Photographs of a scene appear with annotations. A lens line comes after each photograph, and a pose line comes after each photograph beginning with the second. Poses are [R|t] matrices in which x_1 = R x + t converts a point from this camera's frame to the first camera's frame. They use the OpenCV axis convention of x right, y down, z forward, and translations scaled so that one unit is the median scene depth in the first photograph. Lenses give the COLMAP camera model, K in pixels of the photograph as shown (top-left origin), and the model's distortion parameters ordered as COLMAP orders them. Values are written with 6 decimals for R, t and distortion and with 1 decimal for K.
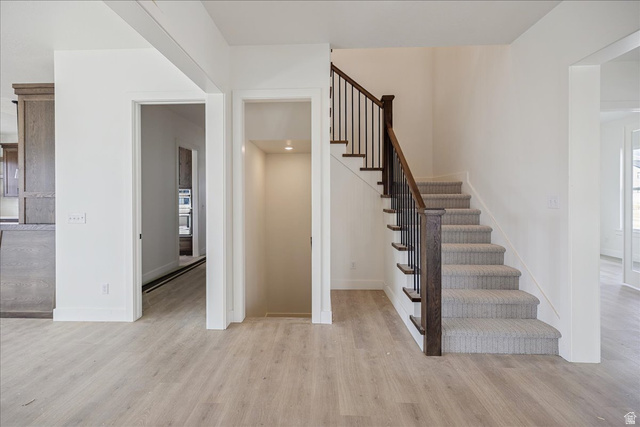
lens RADIAL K [[305.0, 0, 320.2], [0, 305.0, 201.4], [0, 0, 1]] dist [0.000723, -0.000573]
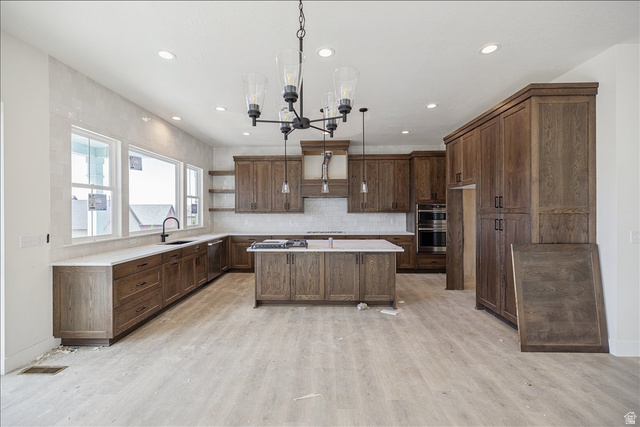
lens RADIAL K [[278.9, 0, 320.0], [0, 278.9, 213.5], [0, 0, 1]] dist [0.002876, 0.000236]
pose [[0.999695, 0.004437, -0.024282, -1.582408], [-0.004356, 0.999985, 0.003401, -0.012391], [0.024297, -0.003294, 0.999699, 0.179740]]
